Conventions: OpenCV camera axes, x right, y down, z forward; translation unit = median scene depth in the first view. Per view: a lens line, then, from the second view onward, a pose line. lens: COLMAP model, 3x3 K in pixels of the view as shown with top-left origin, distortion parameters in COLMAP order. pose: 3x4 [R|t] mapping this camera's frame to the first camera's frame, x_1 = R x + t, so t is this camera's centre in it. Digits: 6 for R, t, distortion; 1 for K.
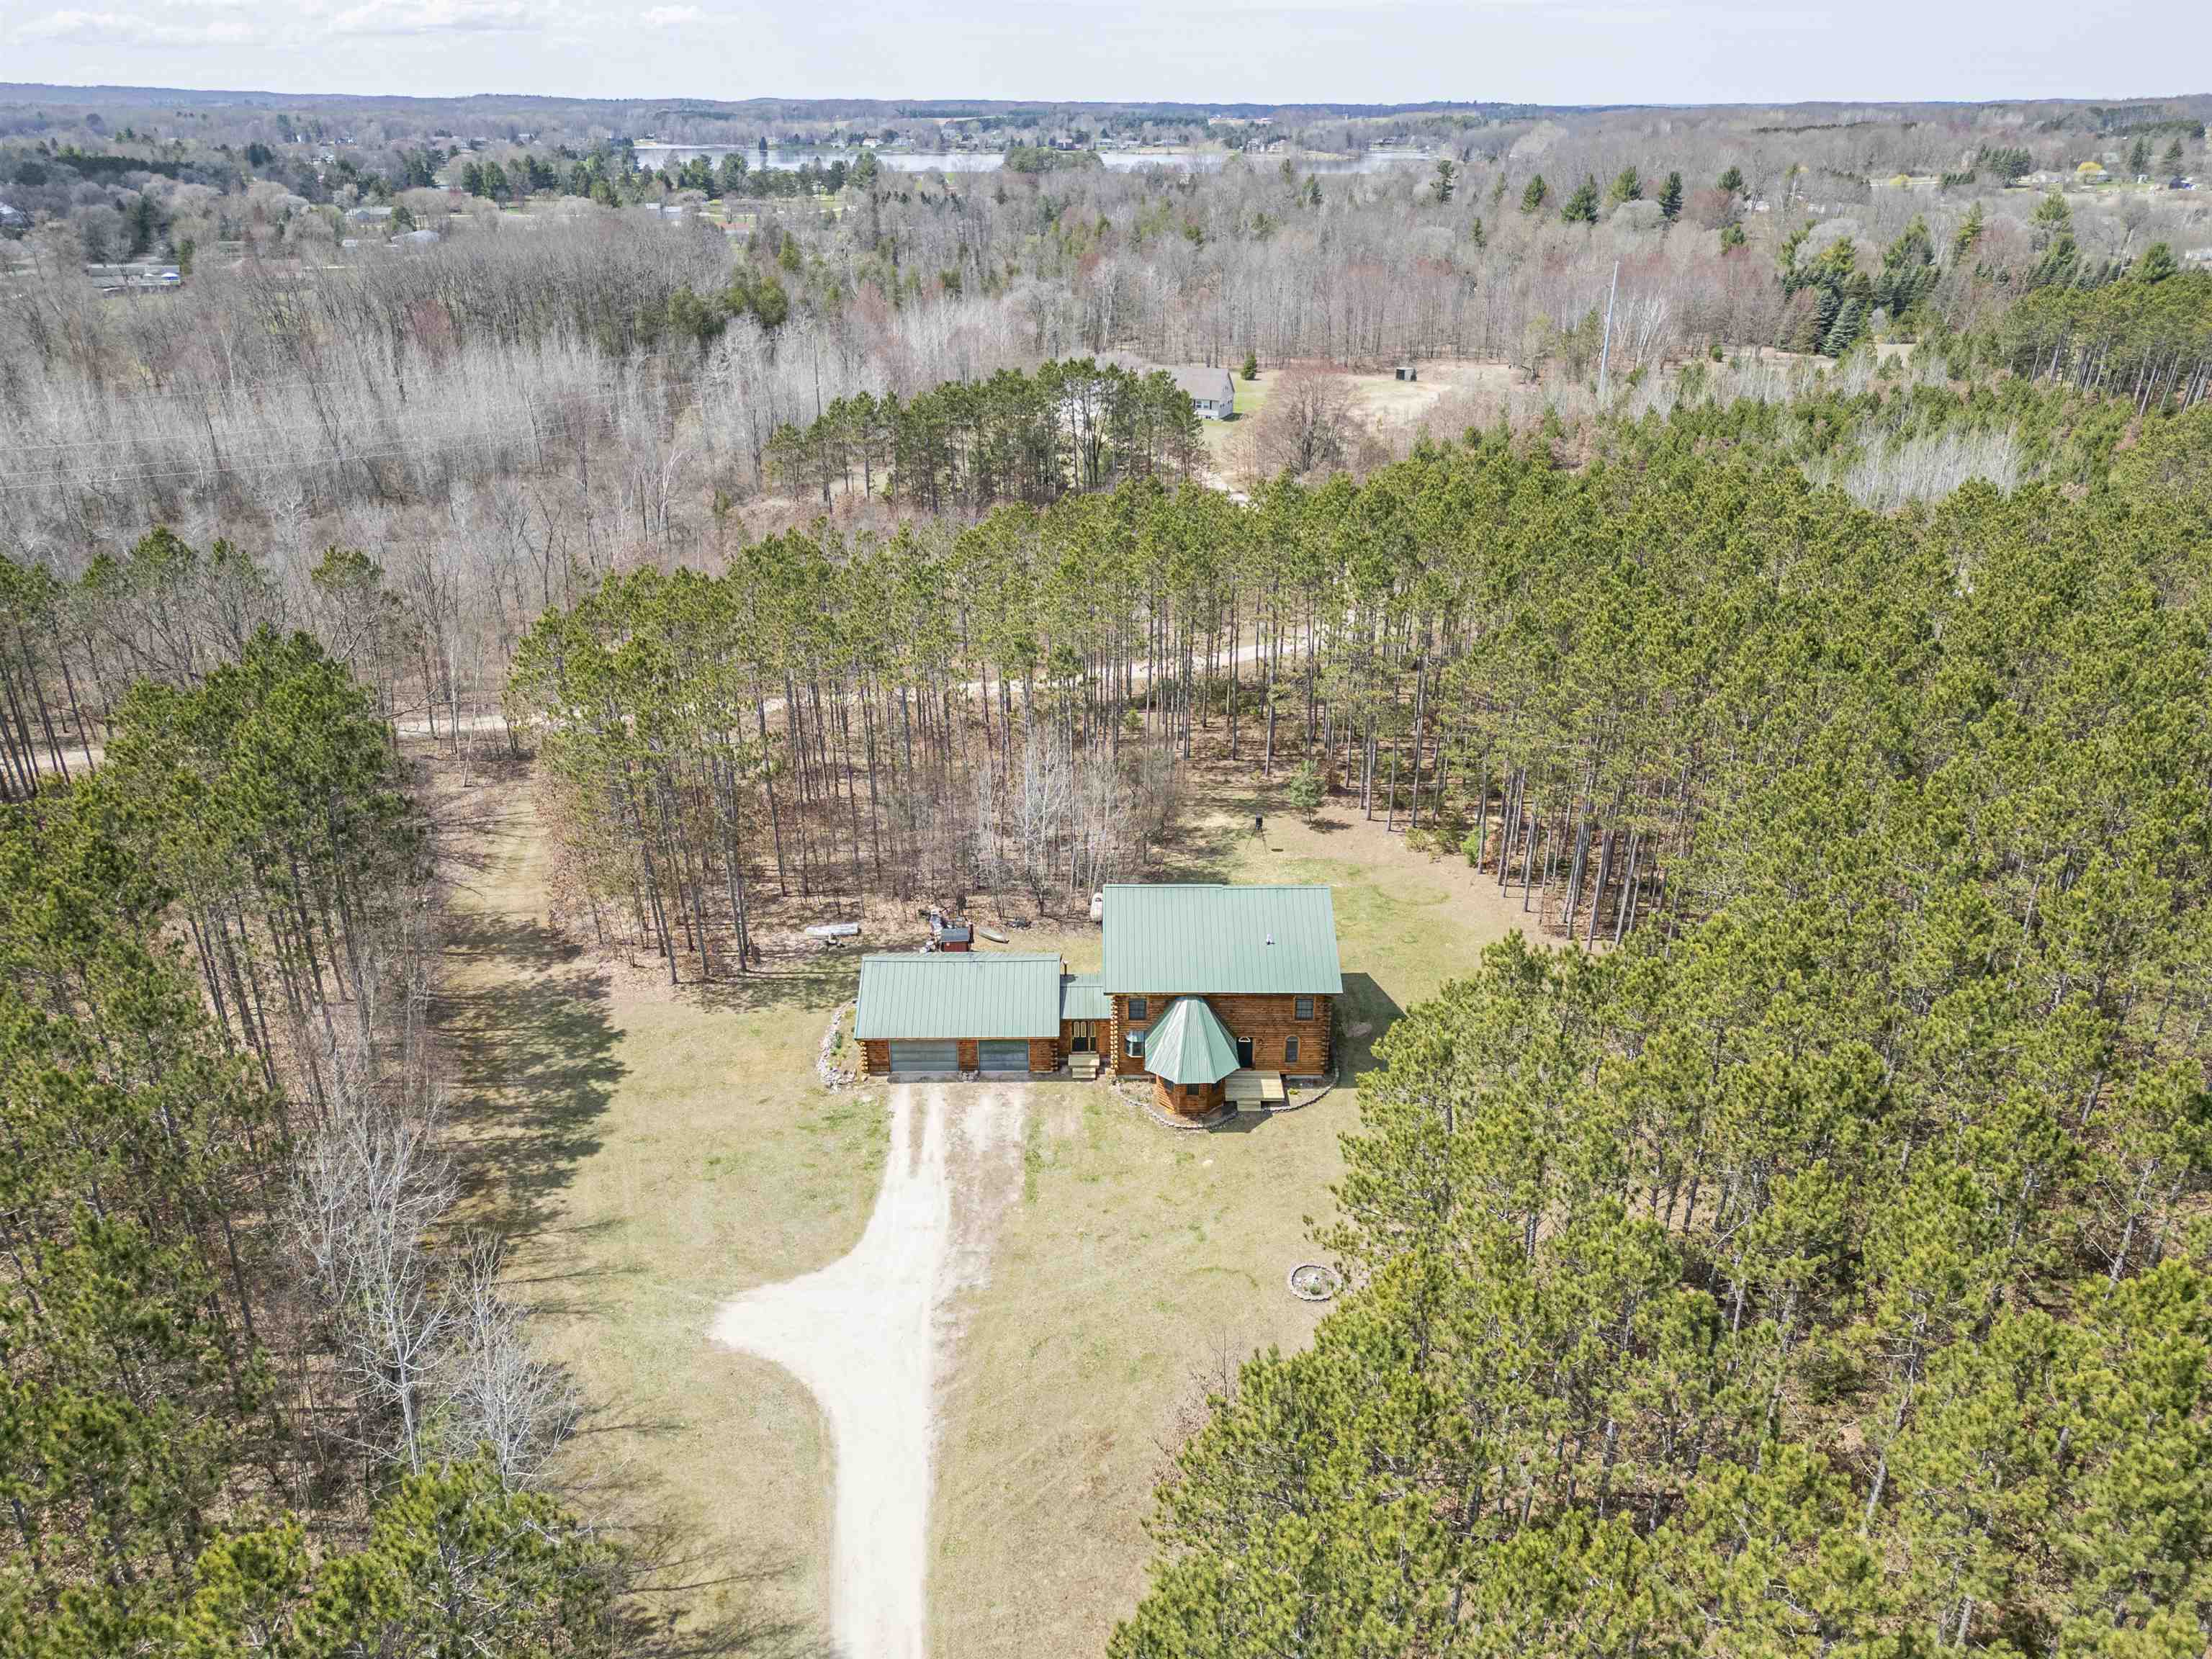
lens RADIAL K [[1548.8, 0, 1108.3], [0, 1548.8, 832.5], [0, 0, 1]] dist [0.042421, -0.031523]
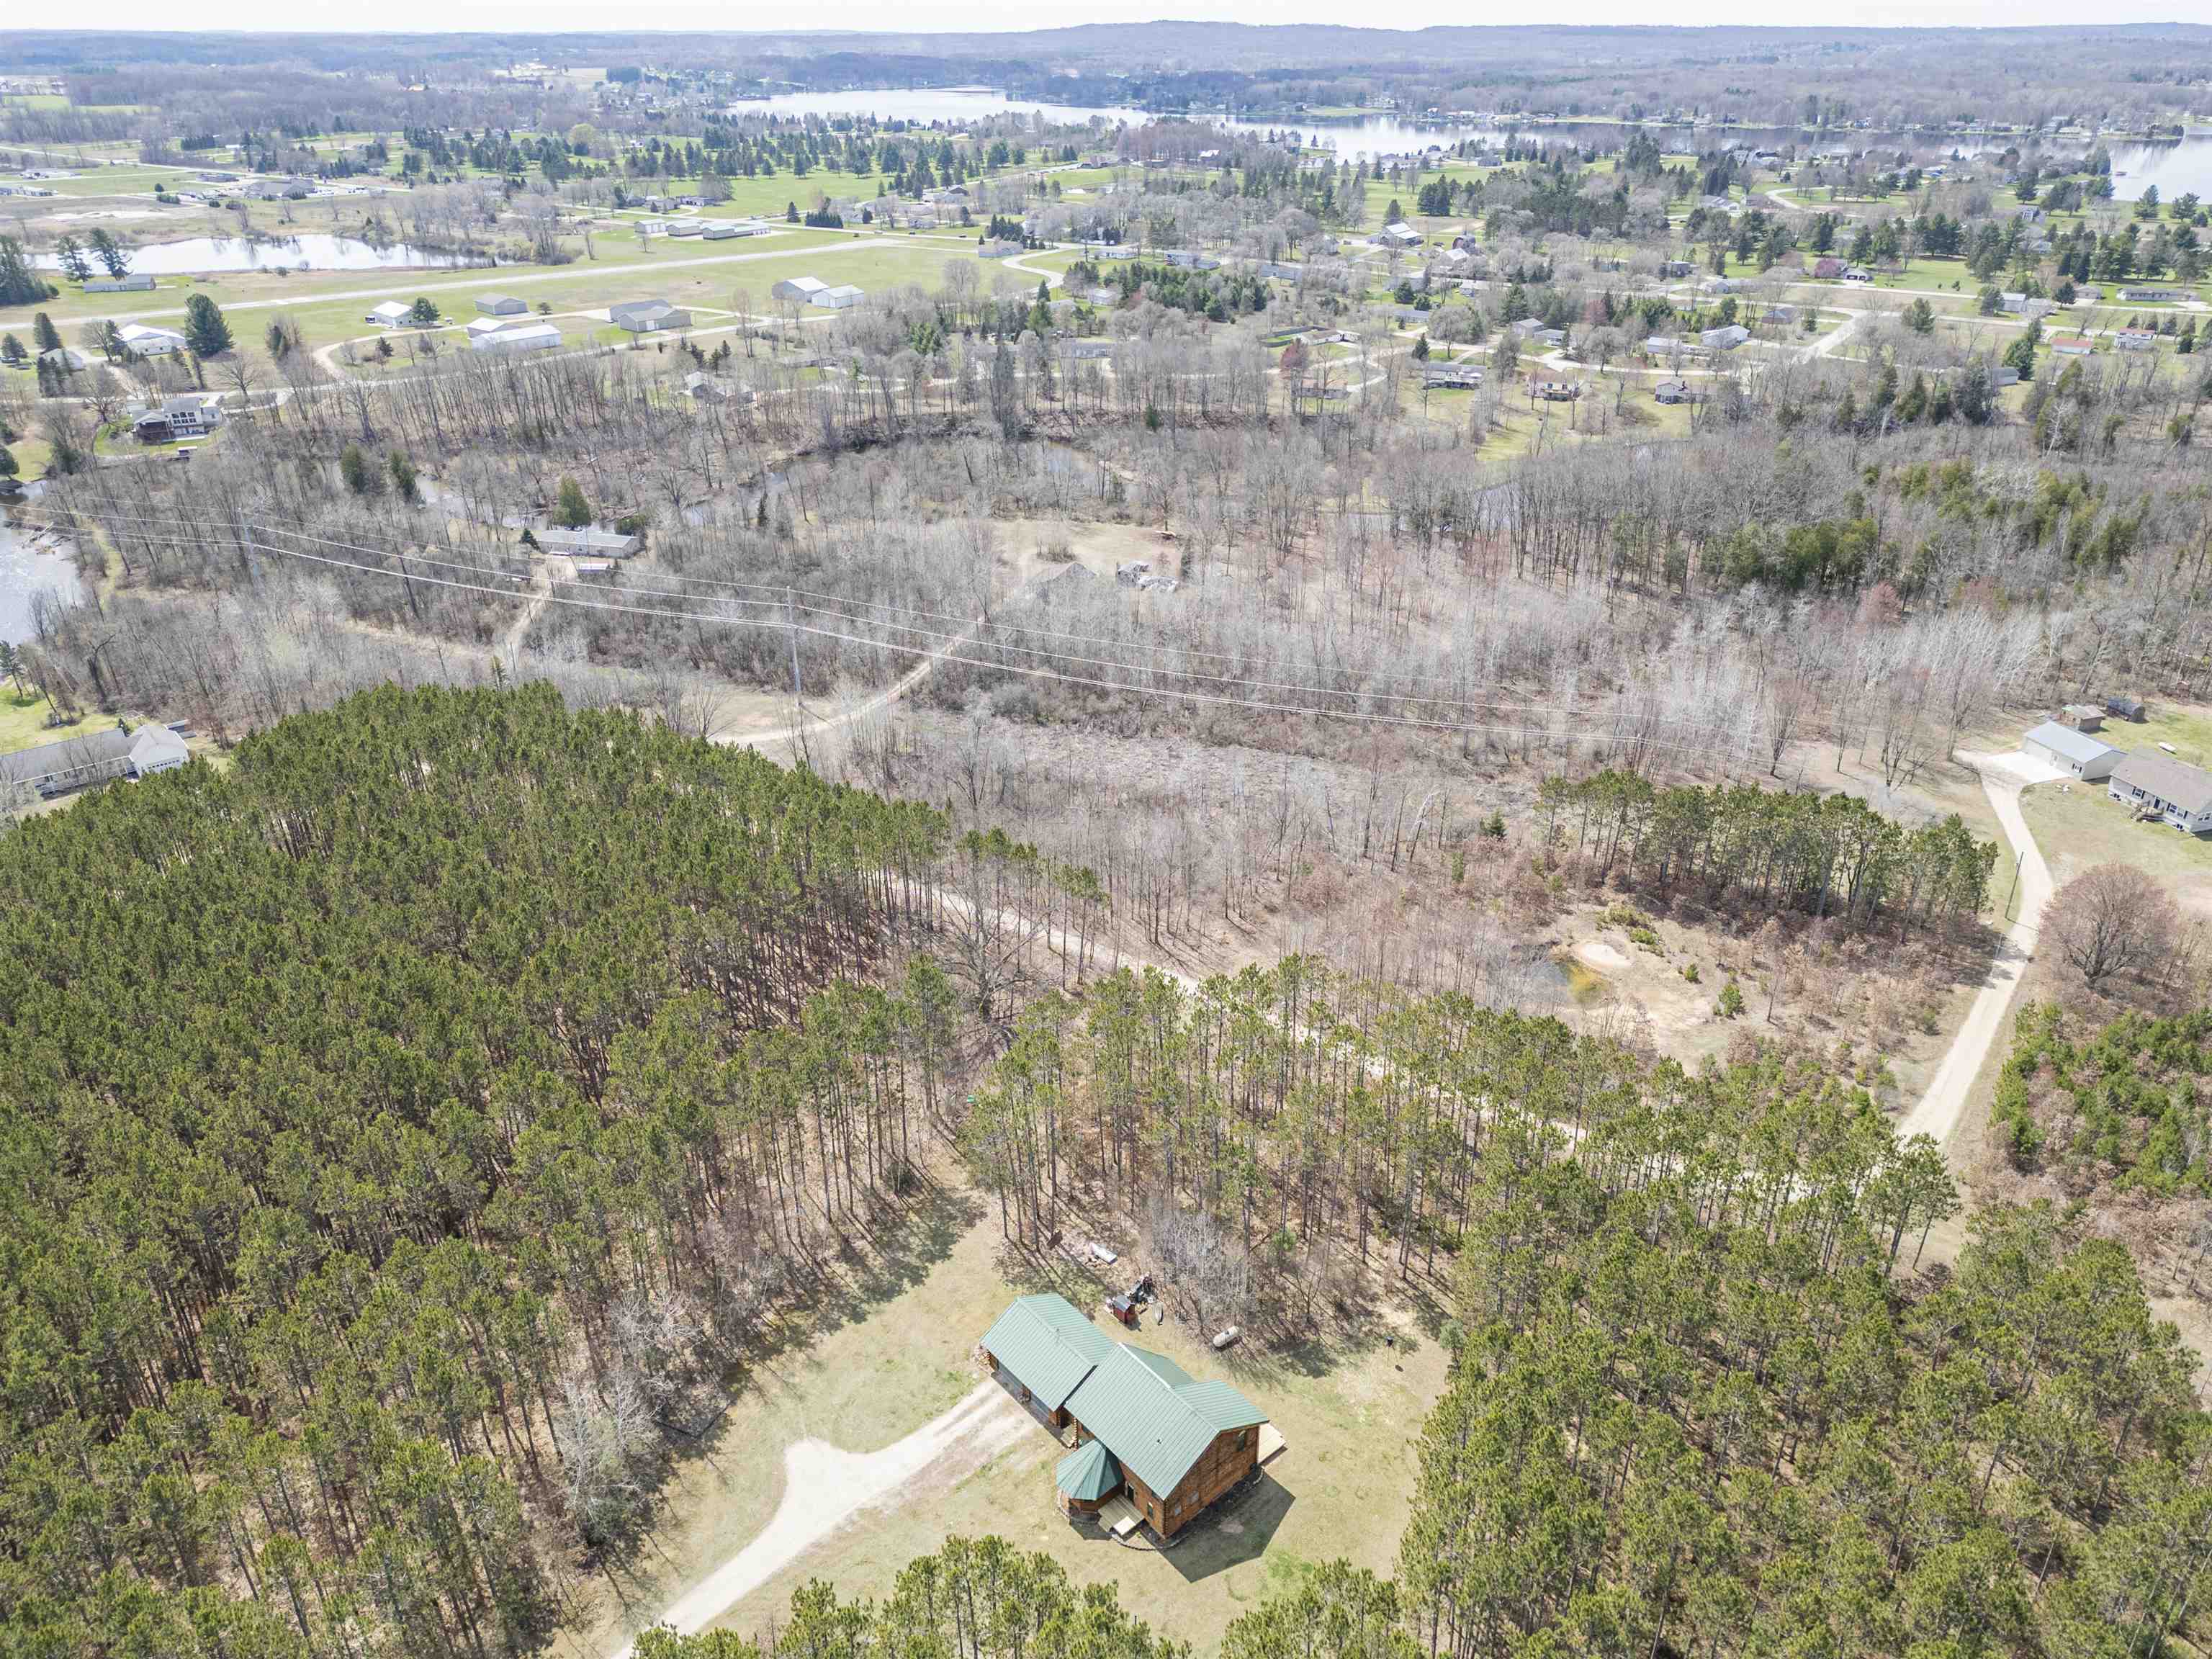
lens RADIAL K [[1548.8, 0, 1107.9], [0, 1548.8, 827.7], [0, 0, 1]] dist [0.042421, -0.031523]
pose [[0.645571, 0.342136, -0.682775, 0.805488], [-0.313752, 0.933920, 0.171328, -0.655029], [0.696274, 0.103618, 0.710257, -0.172464]]
